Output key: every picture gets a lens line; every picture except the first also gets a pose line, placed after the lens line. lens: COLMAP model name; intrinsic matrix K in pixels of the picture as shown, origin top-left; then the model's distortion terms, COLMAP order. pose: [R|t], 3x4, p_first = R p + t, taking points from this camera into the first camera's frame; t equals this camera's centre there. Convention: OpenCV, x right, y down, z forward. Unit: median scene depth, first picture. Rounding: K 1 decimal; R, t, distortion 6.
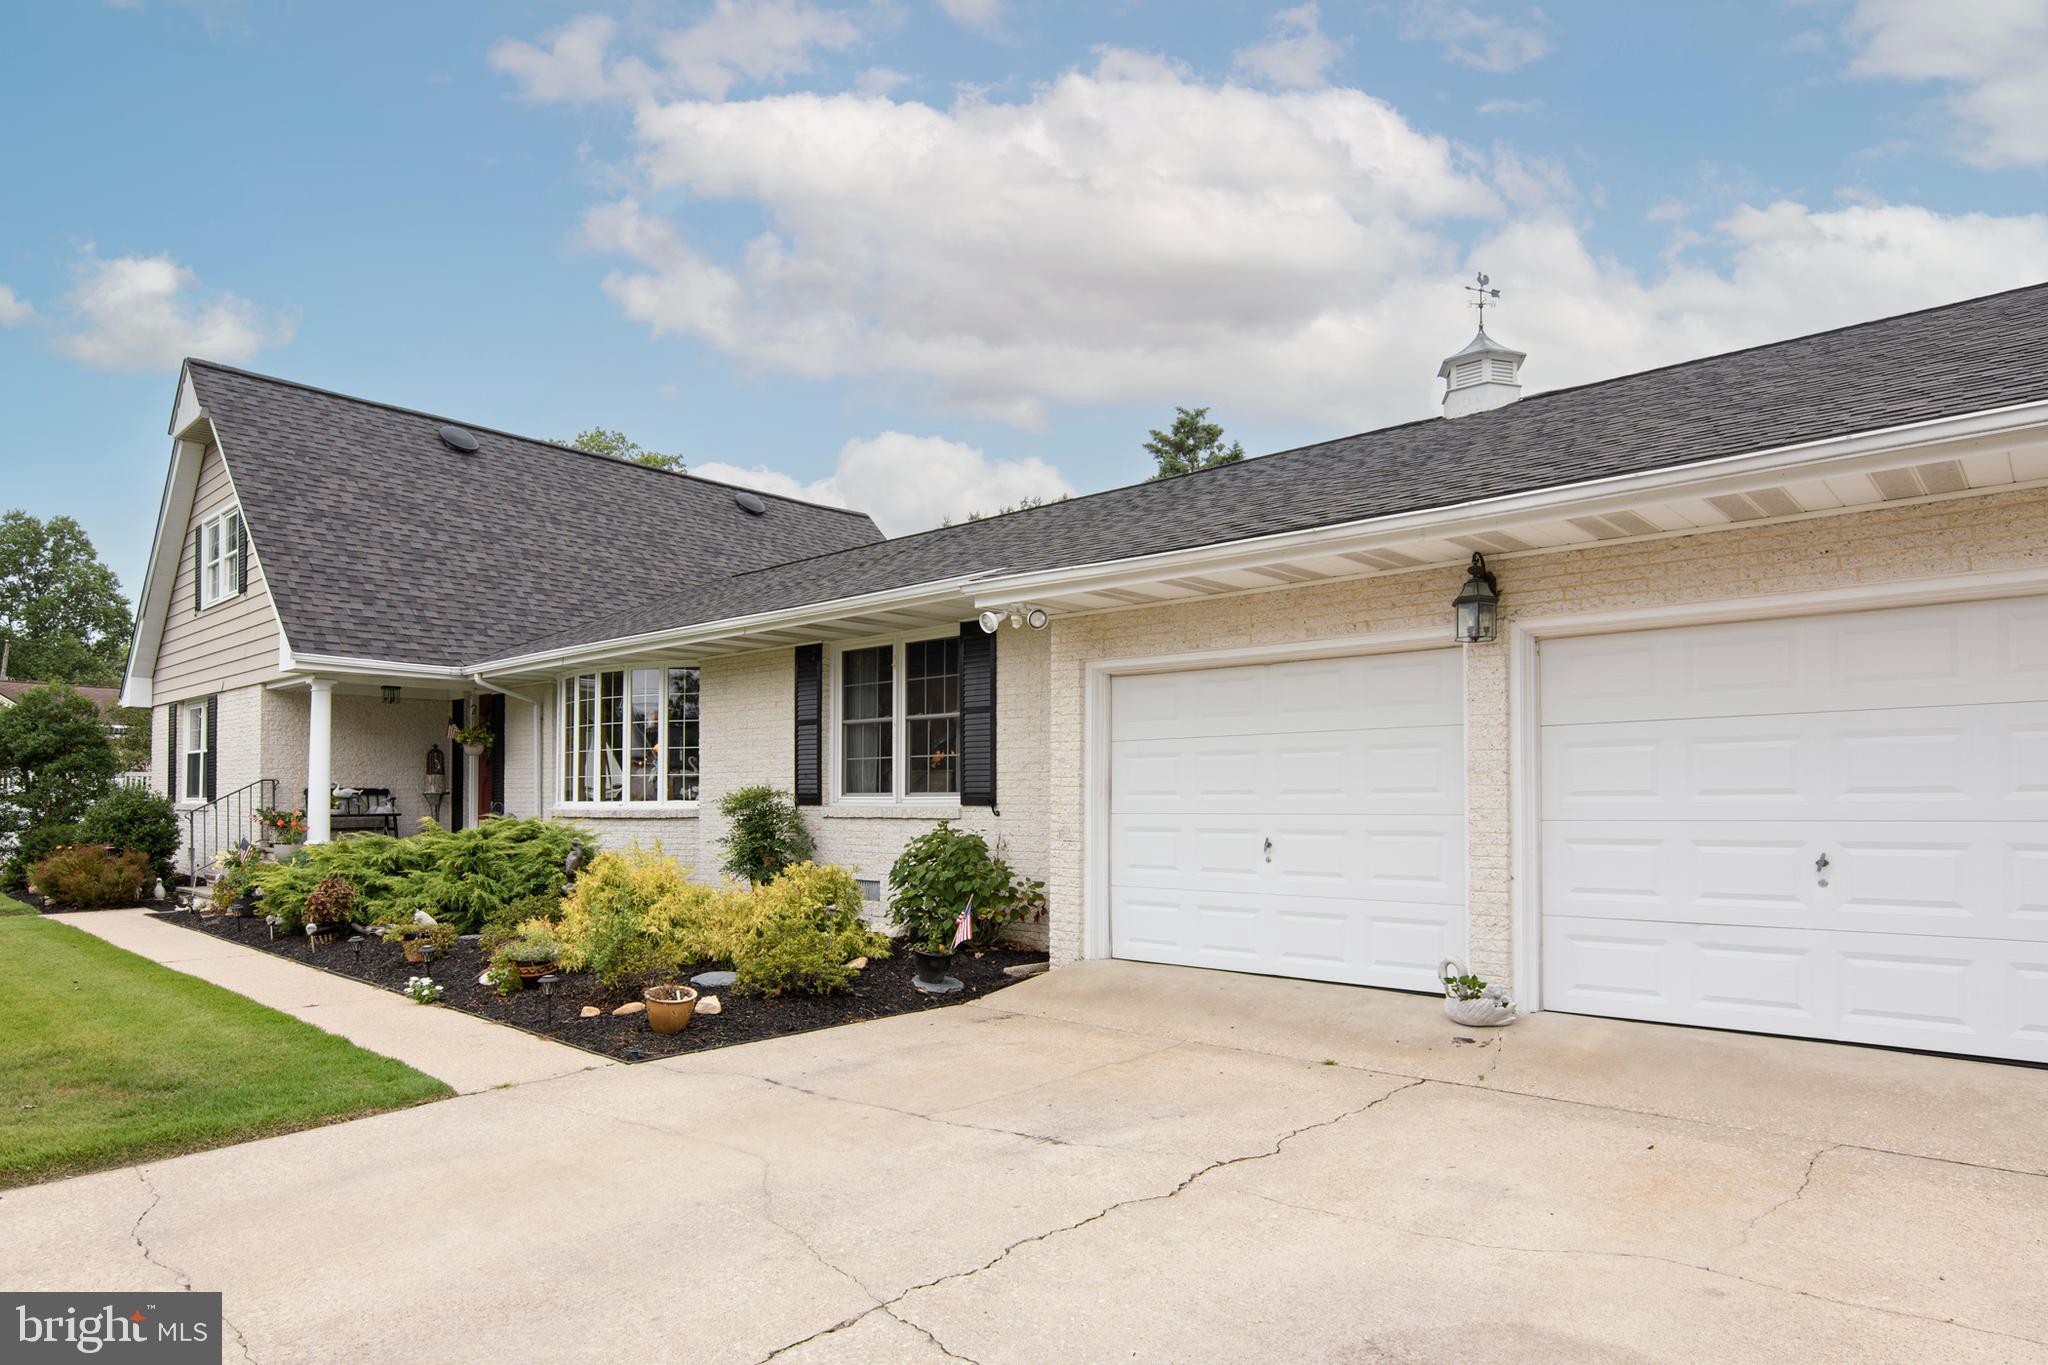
lens RADIAL K [[1142.1, 0, 1022.8], [0, 1142.1, 785.0], [0, 0, 1]] dist [-0.001477, -0.000275]
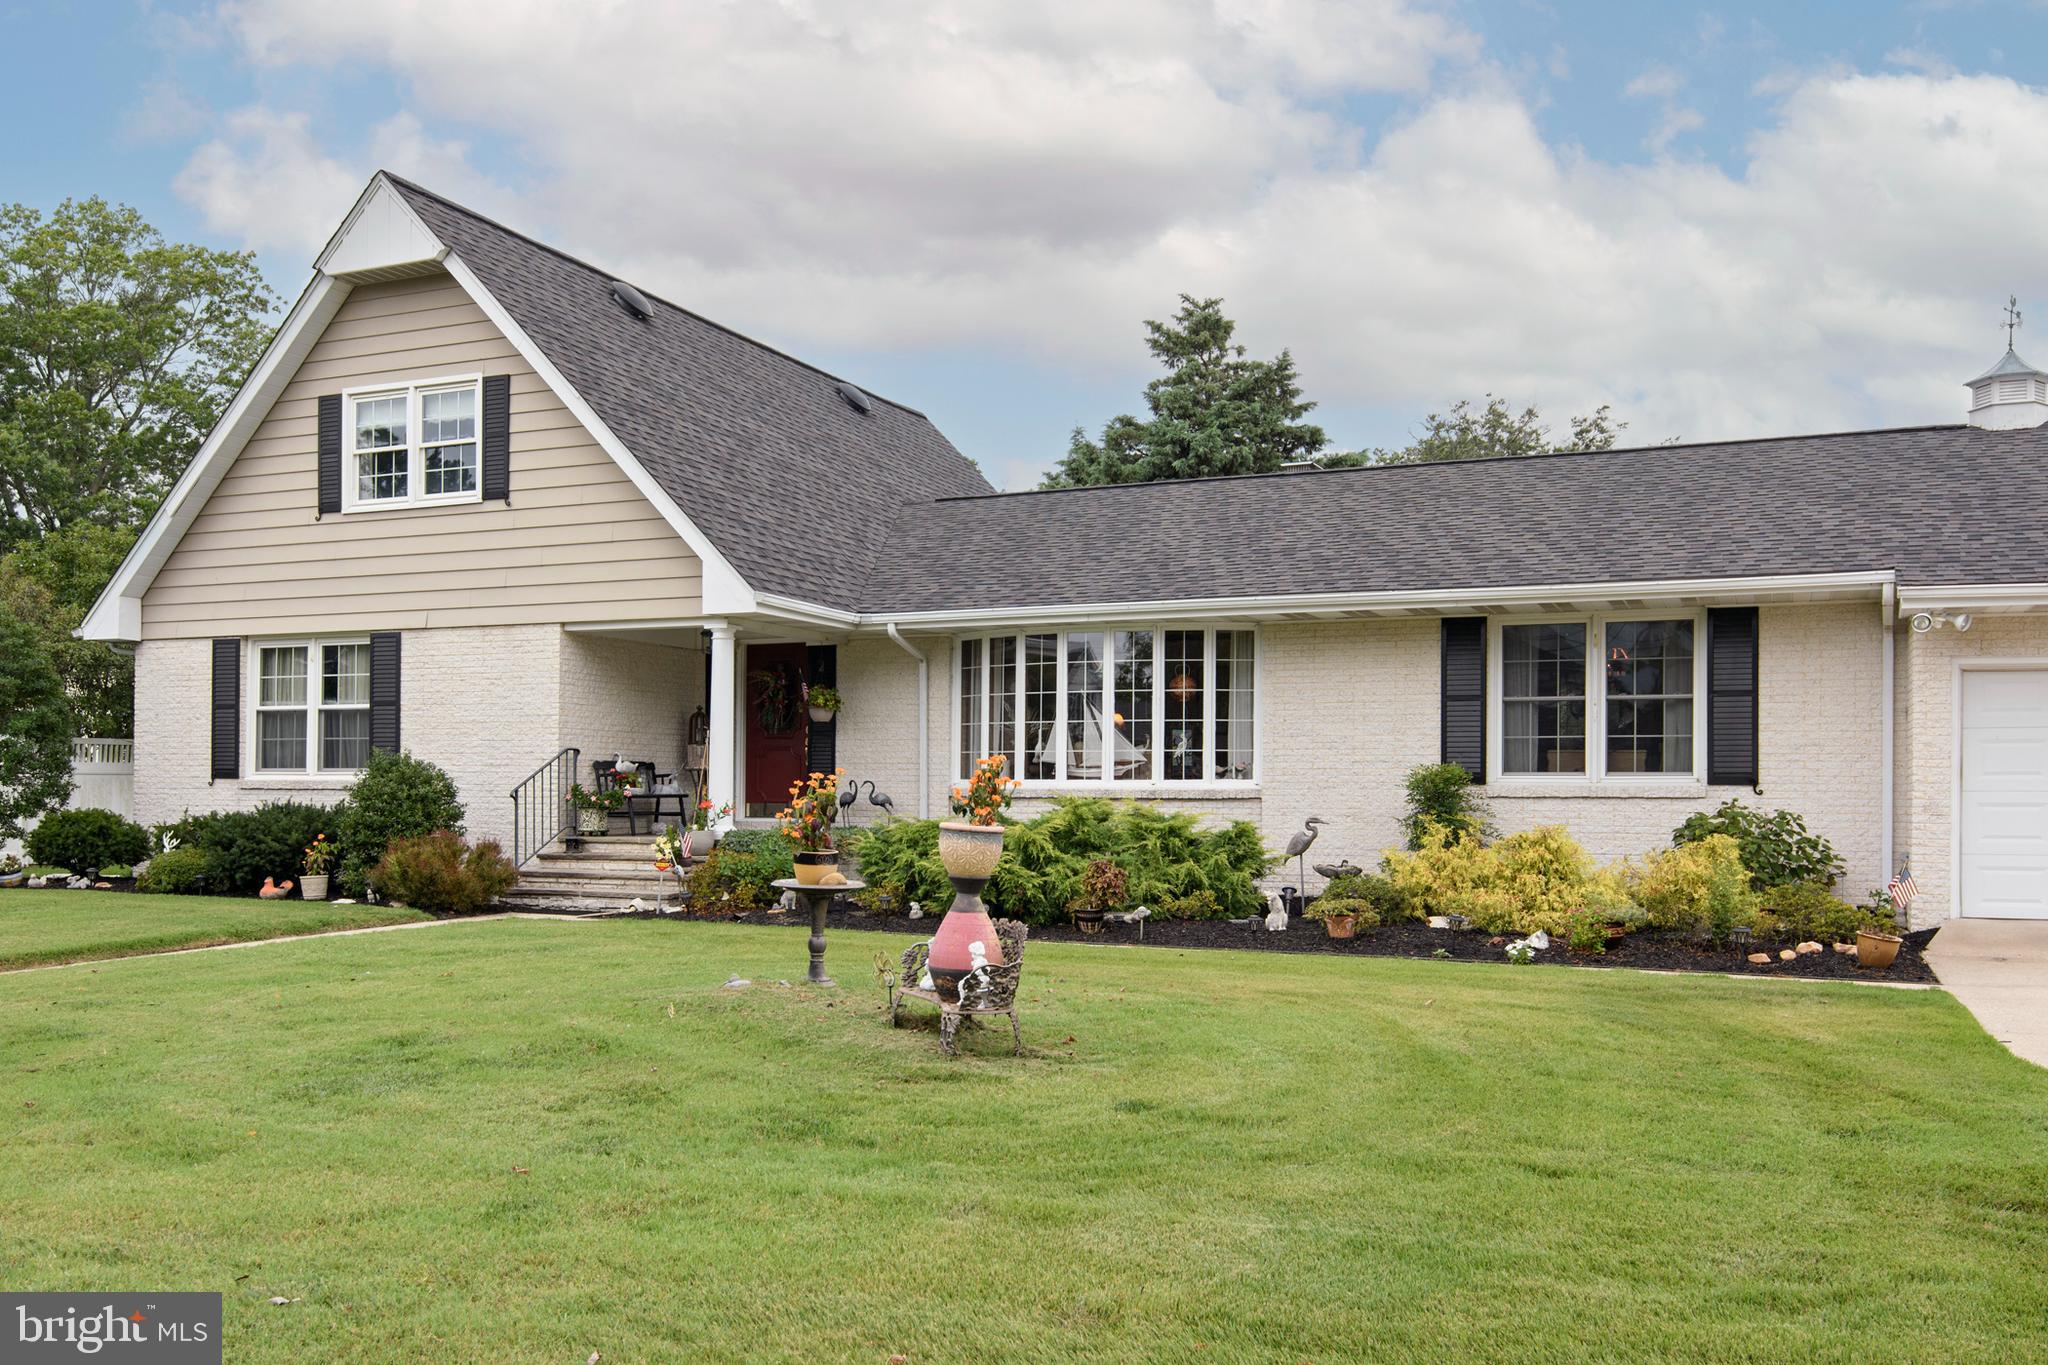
lens RADIAL K [[1666.0, 0, 1019.4], [0, 1666.0, 790.2], [0, 0, 1]] dist [0.003728, -0.009555]
pose [[0.952620, 0.007318, 0.304076, -1.011575], [-0.010571, 0.999903, 0.009051, 0.014384], [-0.303980, -0.011836, 0.952605, -0.228143]]
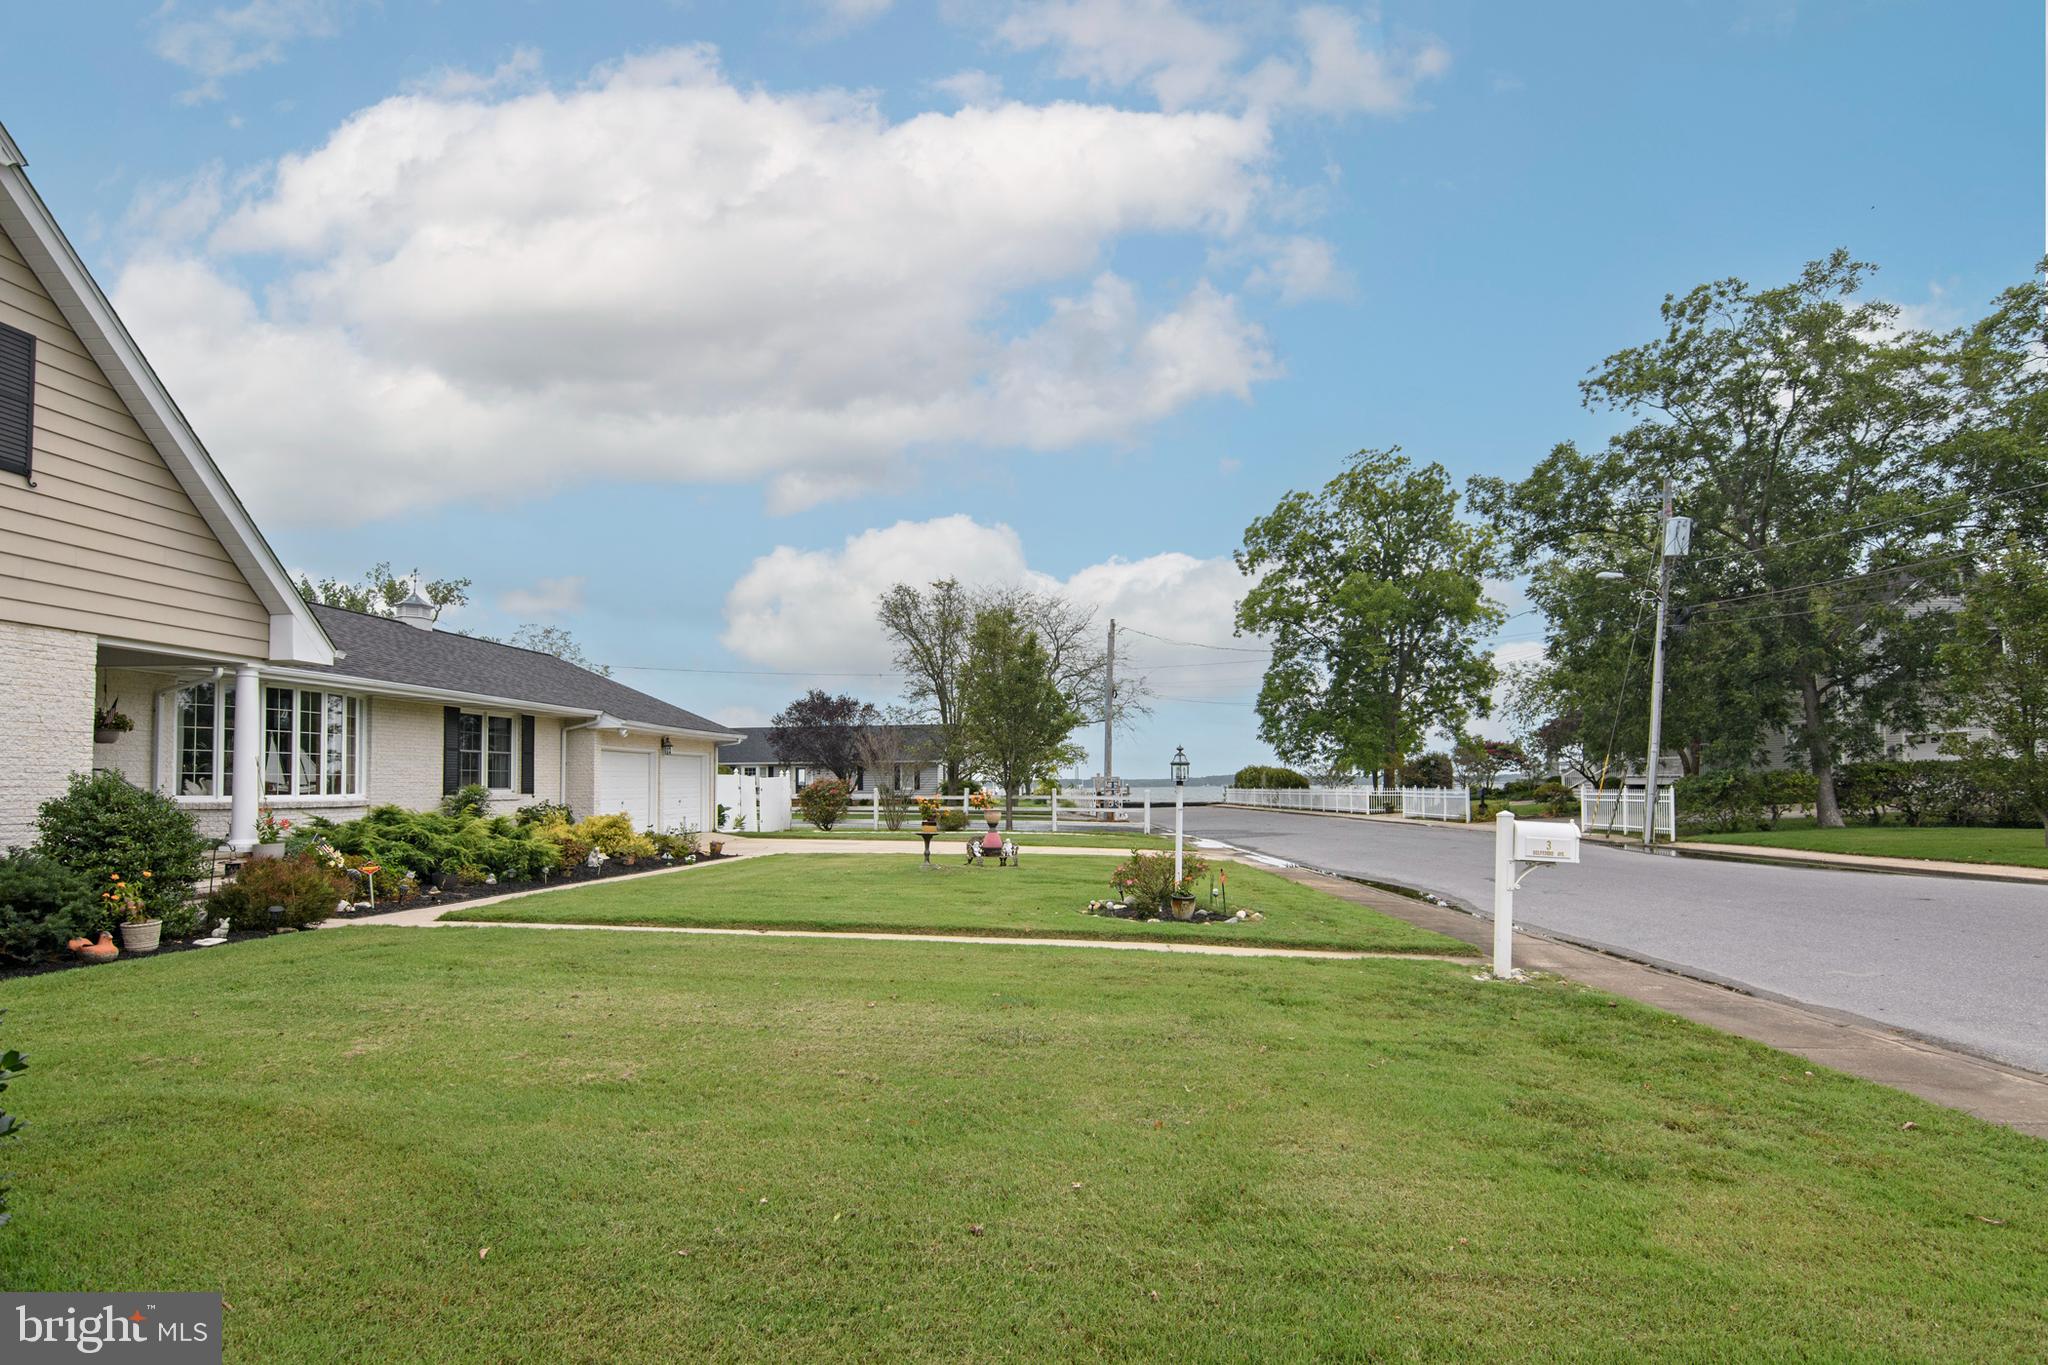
lens RADIAL K [[958.2, 0, 1024.0], [0, 958.2, 682.5], [0, 0, 1]] dist [0.000806, 0.000047]
pose [[-0.563269, 0.087316, 0.821647, -2.060023], [-0.010413, 0.993572, -0.112724, 0.002671], [-0.826208, -0.072049, -0.558739, 1.158741]]
